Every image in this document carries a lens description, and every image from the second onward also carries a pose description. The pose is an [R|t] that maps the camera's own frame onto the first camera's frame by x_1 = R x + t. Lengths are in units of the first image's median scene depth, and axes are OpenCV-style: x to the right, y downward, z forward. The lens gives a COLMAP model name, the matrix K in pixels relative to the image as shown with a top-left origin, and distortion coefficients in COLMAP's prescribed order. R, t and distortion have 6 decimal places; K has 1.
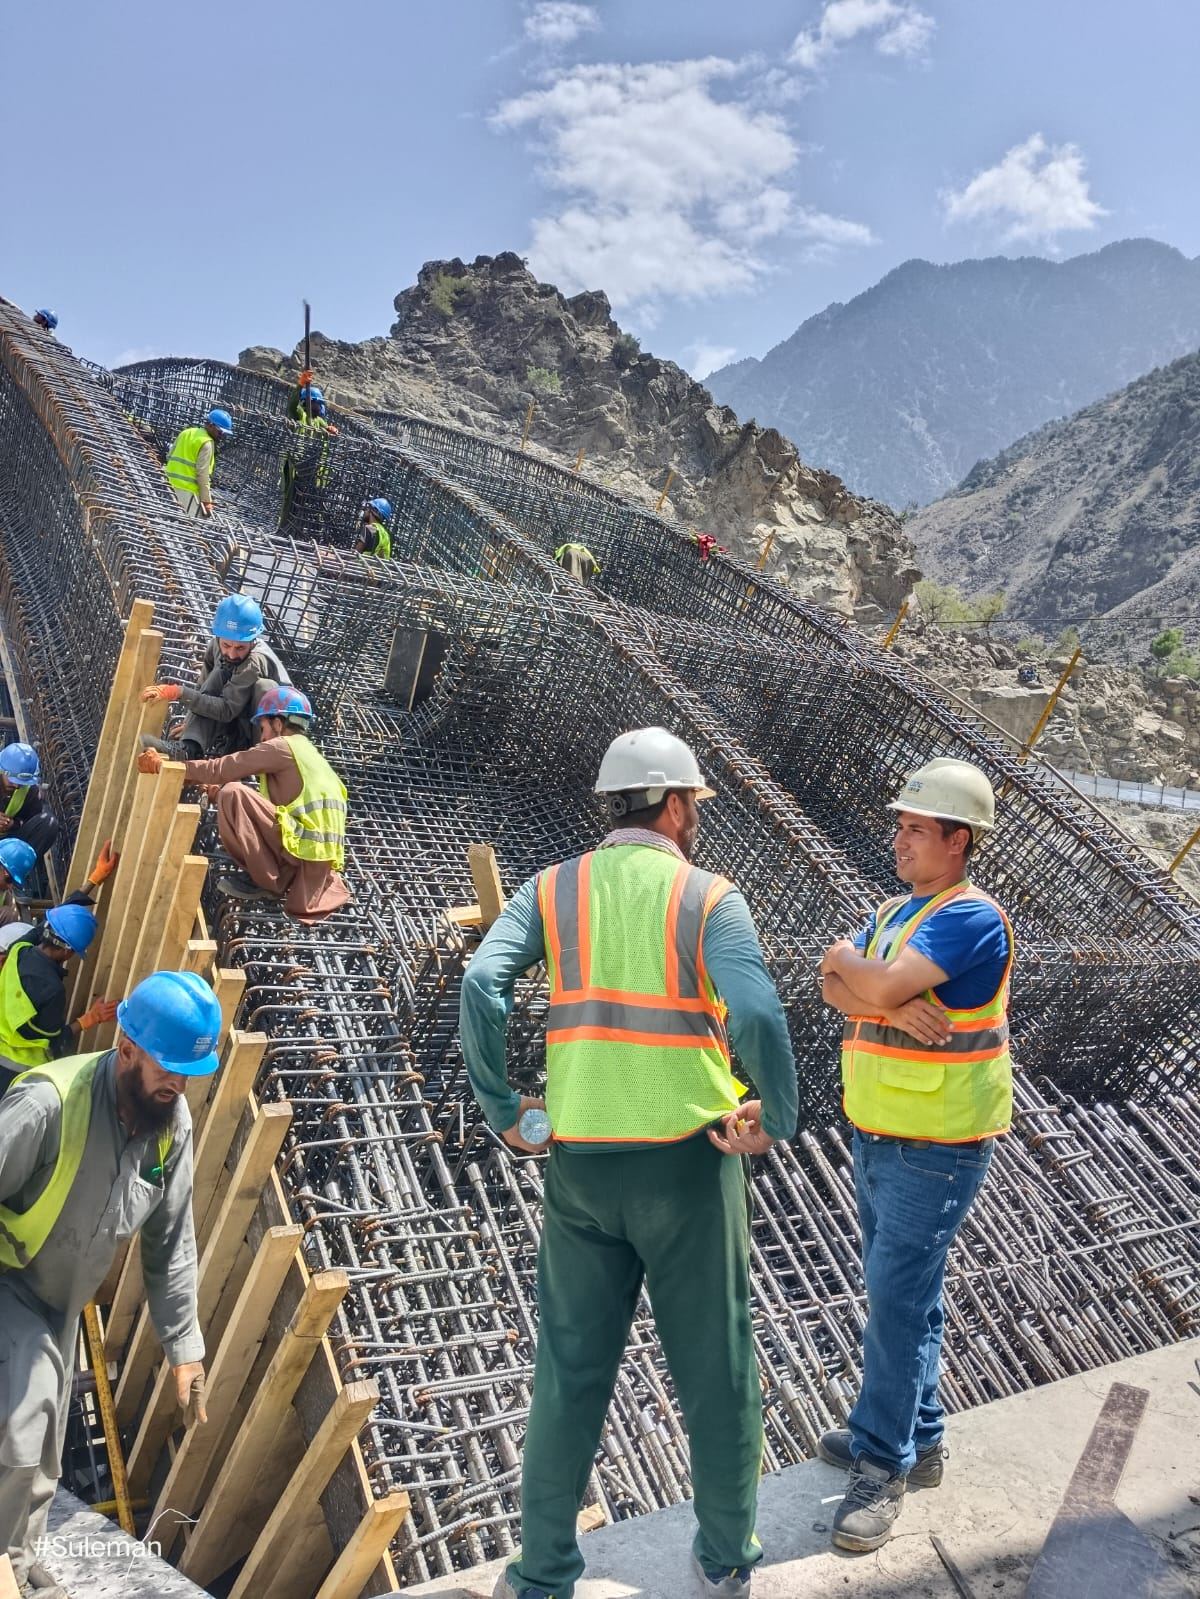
lens RADIAL K [[1216.8, 0, 604.9], [0, 1216.8, 805.1], [0, 0, 1]] dist [0.128140, -0.282990]
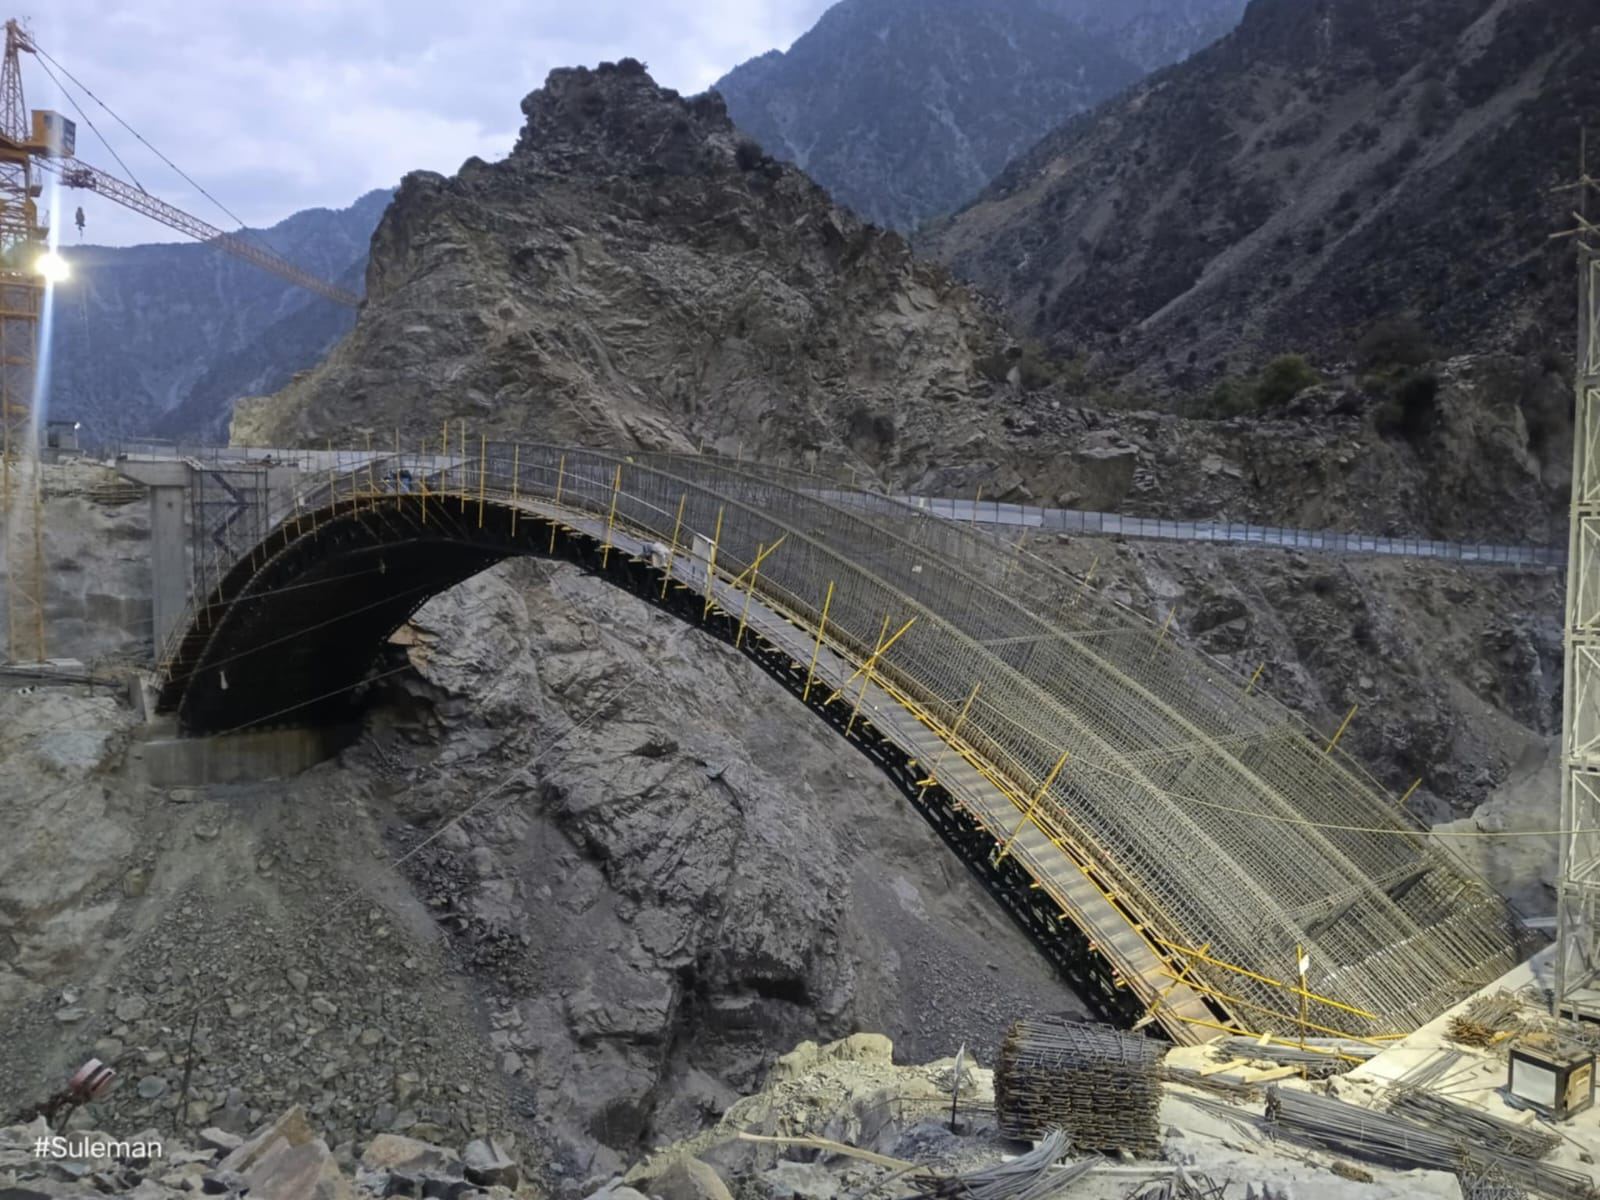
lens RADIAL K [[1217.6, 0, 792.0], [0, 1217.6, 608.1], [0, 0, 1]] dist [0.128140, -0.282990]
pose [[0.991342, -0.071813, 0.109930, -0.097126], [0.062439, 0.994296, 0.086467, -0.060553], [-0.115513, -0.078855, 0.990171, -0.125924]]
